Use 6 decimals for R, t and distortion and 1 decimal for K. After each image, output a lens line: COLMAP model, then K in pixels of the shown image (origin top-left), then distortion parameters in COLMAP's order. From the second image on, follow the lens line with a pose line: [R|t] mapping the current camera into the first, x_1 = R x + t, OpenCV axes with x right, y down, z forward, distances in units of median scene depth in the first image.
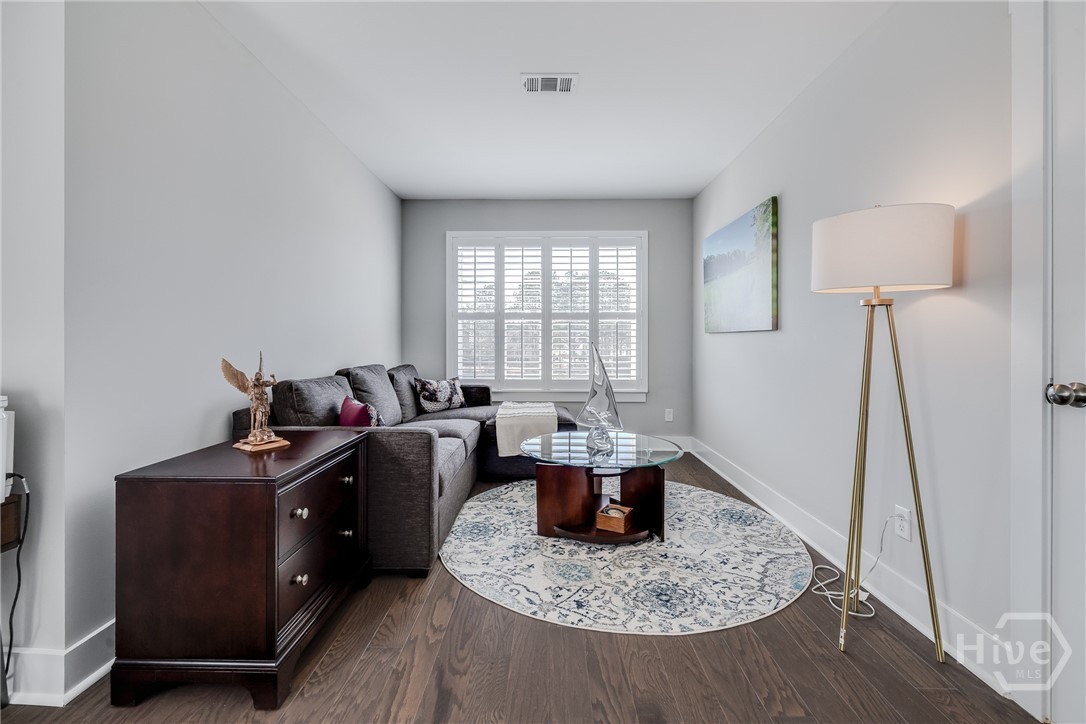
lens RADIAL K [[456.7, 0, 541.7], [0, 456.7, 353.8], [0, 0, 1]] dist [0.001602, 0.000267]
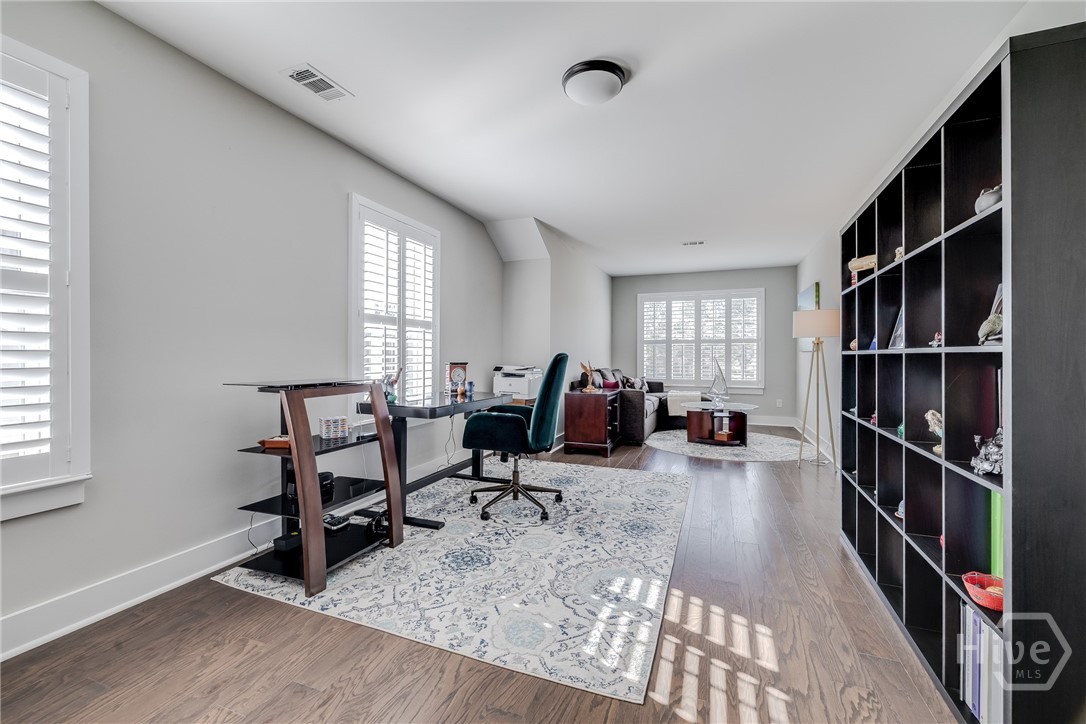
lens RADIAL K [[456.7, 0, 541.7], [0, 456.7, 353.8], [0, 0, 1]] dist [0.001602, 0.000267]
pose [[0.938422, -0.001271, -0.345488, 0.059295], [-0.010737, 0.999403, -0.032840, 0.026278], [0.345324, 0.034527, 0.937848, -0.871421]]
